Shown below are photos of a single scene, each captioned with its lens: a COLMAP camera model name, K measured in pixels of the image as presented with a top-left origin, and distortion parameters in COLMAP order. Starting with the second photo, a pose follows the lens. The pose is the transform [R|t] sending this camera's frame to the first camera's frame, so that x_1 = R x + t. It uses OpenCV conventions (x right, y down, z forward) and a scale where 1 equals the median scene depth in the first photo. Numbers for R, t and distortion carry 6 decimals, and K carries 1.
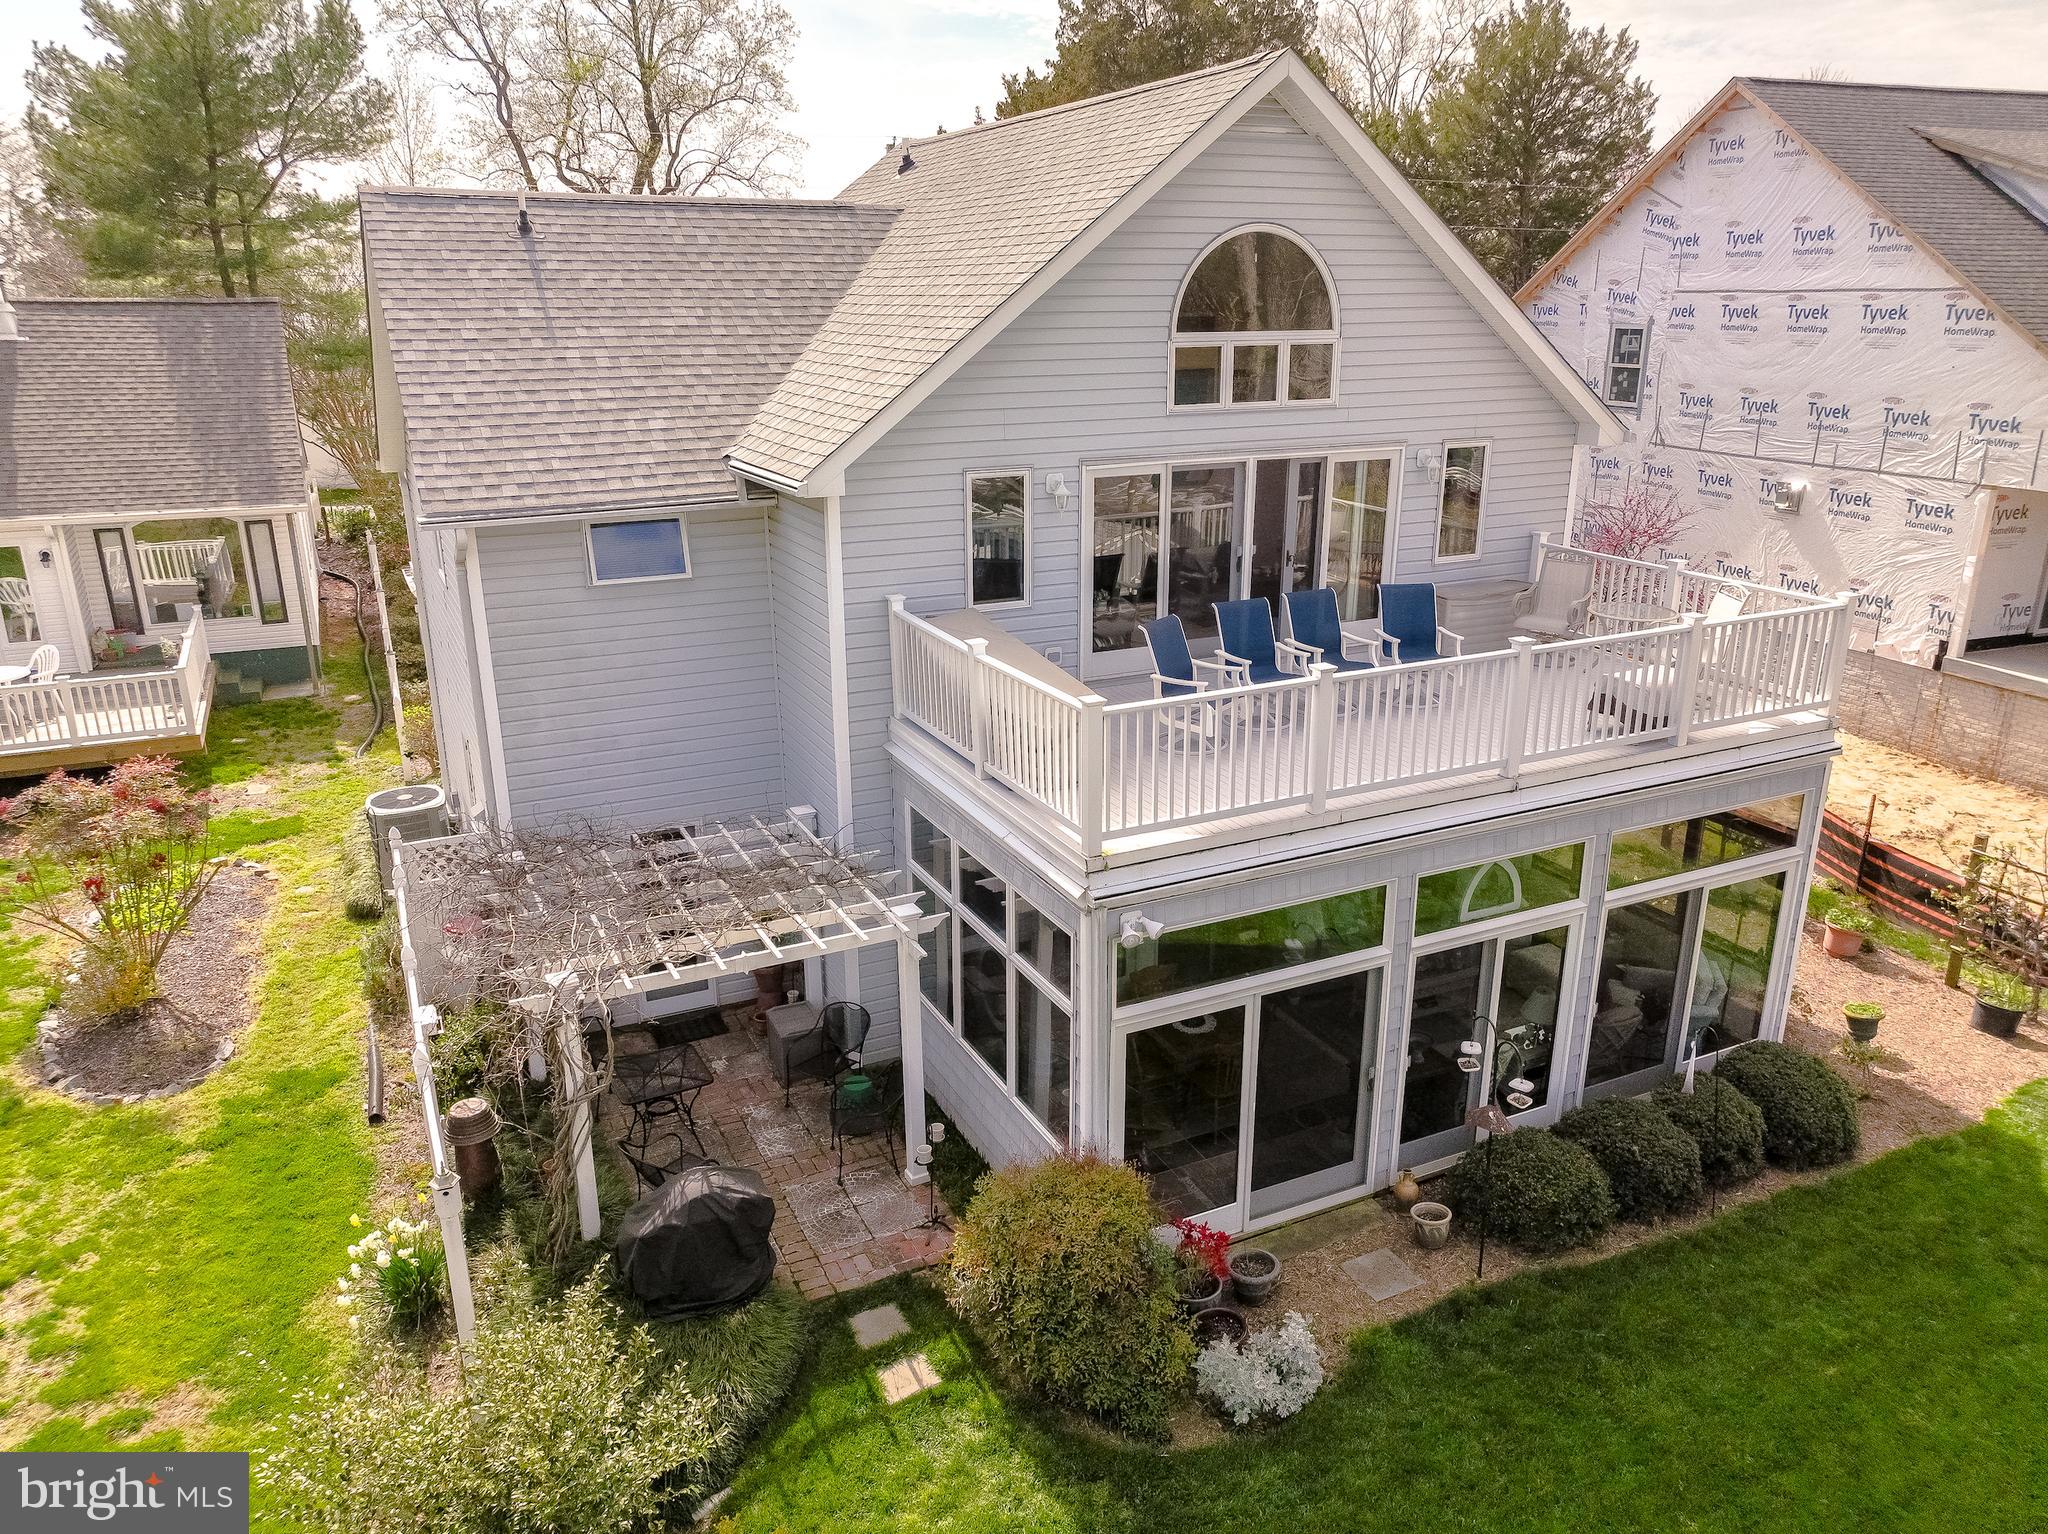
lens RADIAL K [[1437.6, 0, 1024.0], [0, 1437.6, 767.0], [0, 0, 1]] dist [0.000797, 0.010445]
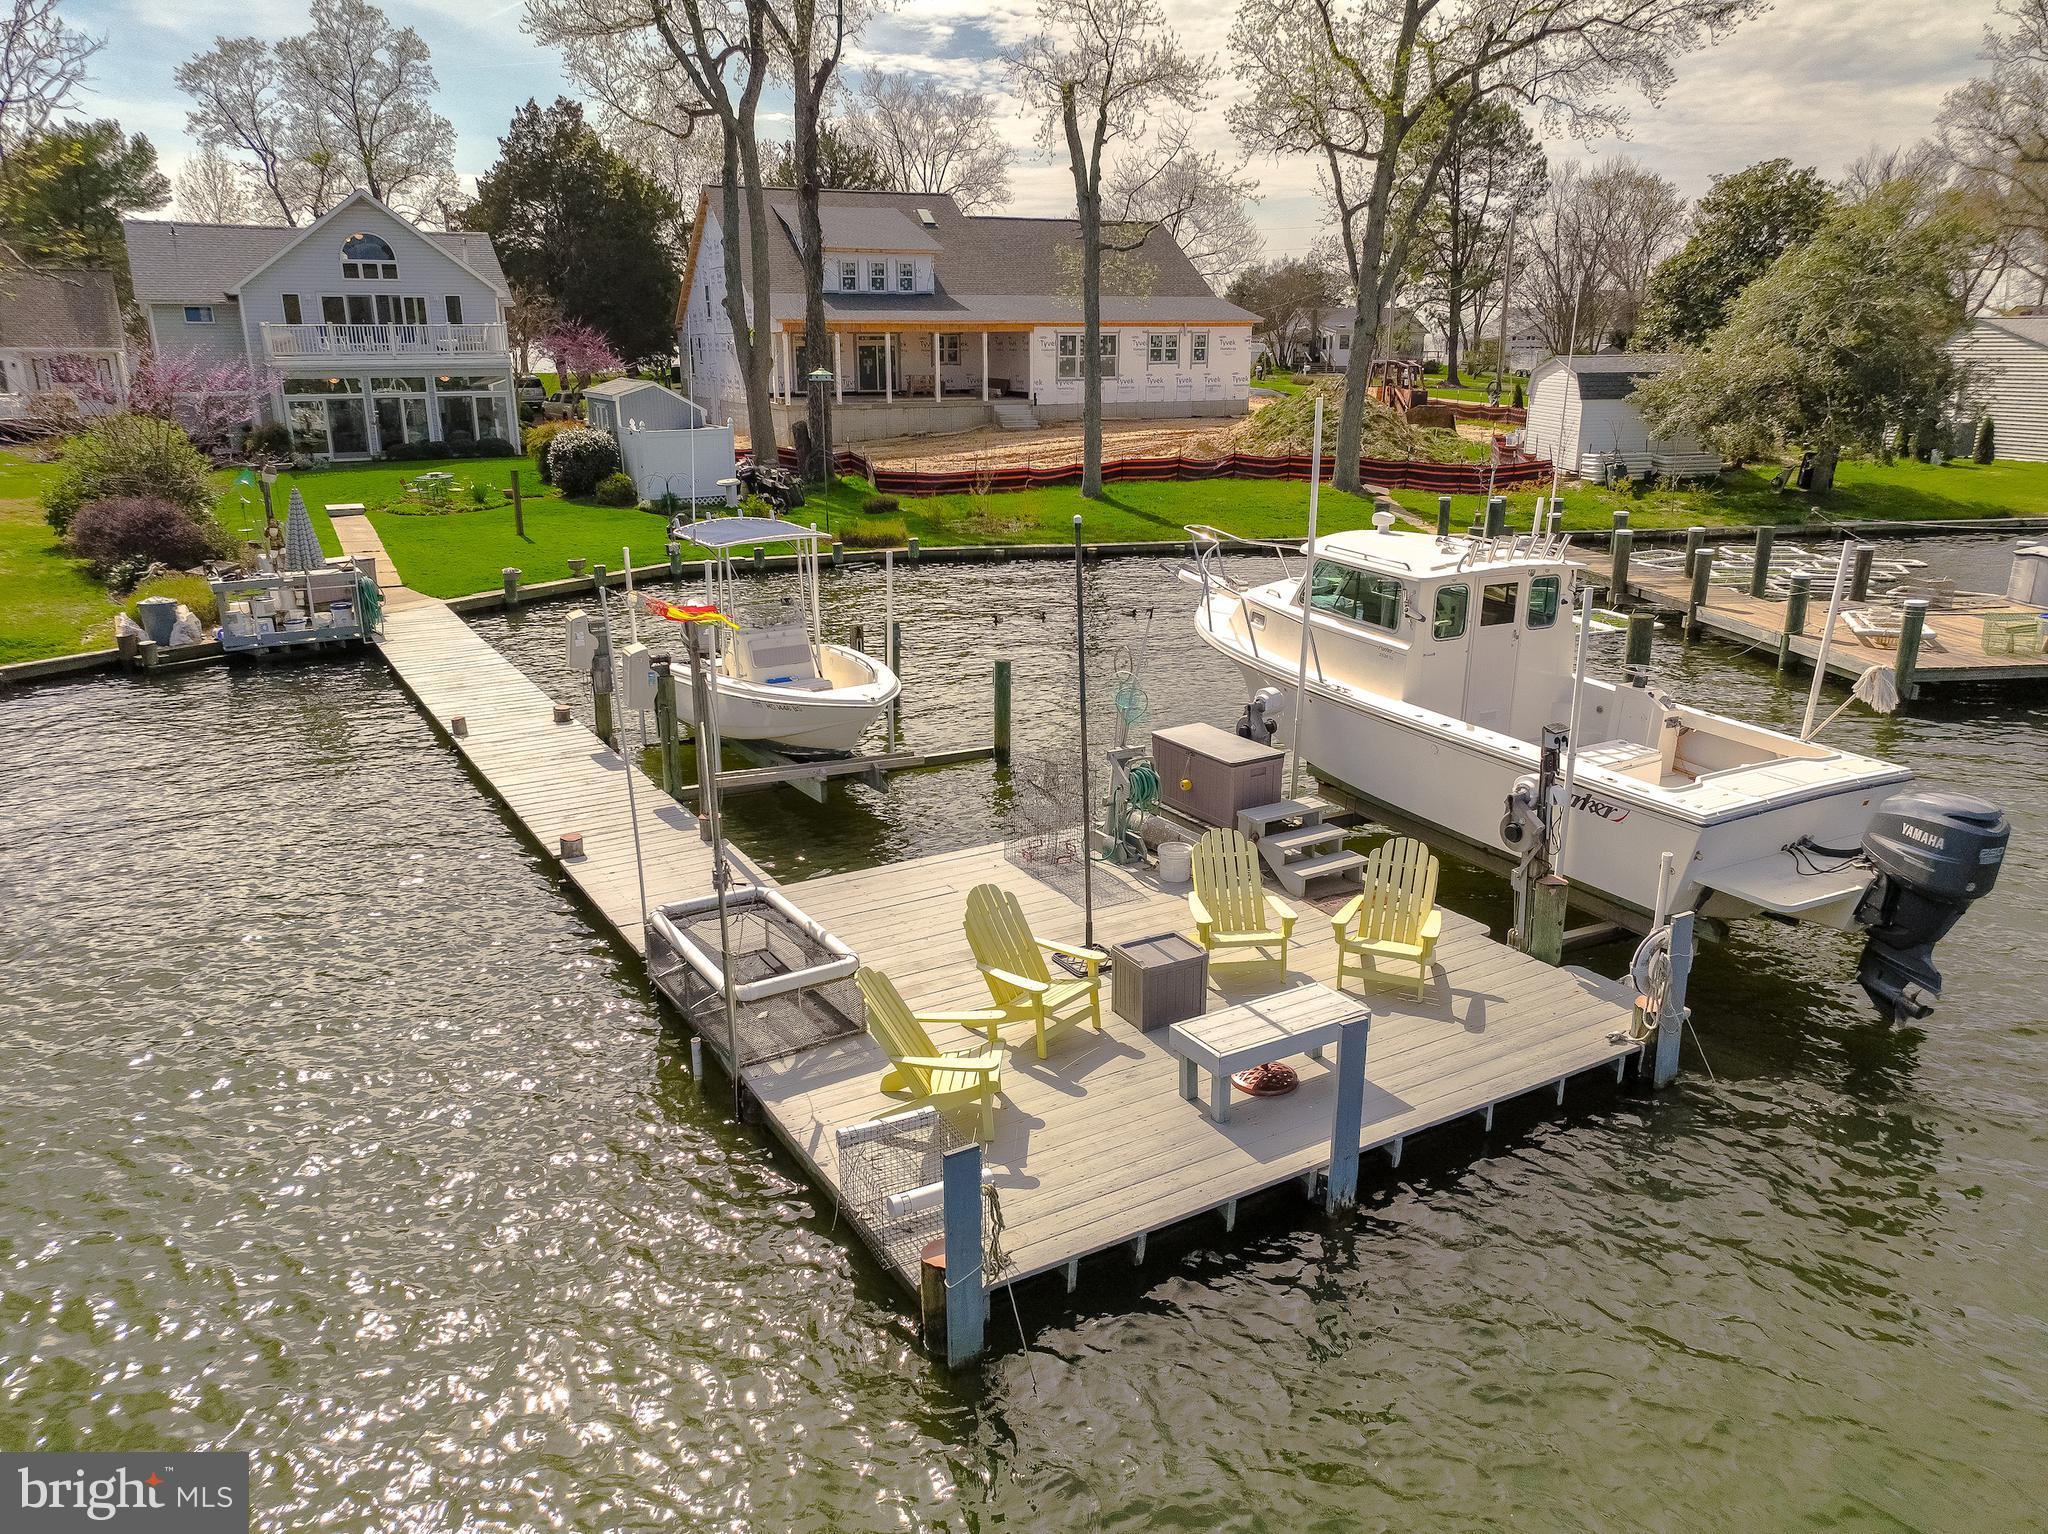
lens RADIAL K [[1437.6, 0, 1024.0], [0, 1437.6, 767.0], [0, 0, 1]] dist [0.000797, 0.010445]
pose [[0.998062, -0.017533, 0.059712, 0.695519], [0.019311, 0.999383, -0.029324, 0.499784], [-0.059161, 0.030421, 0.997785, -1.205480]]
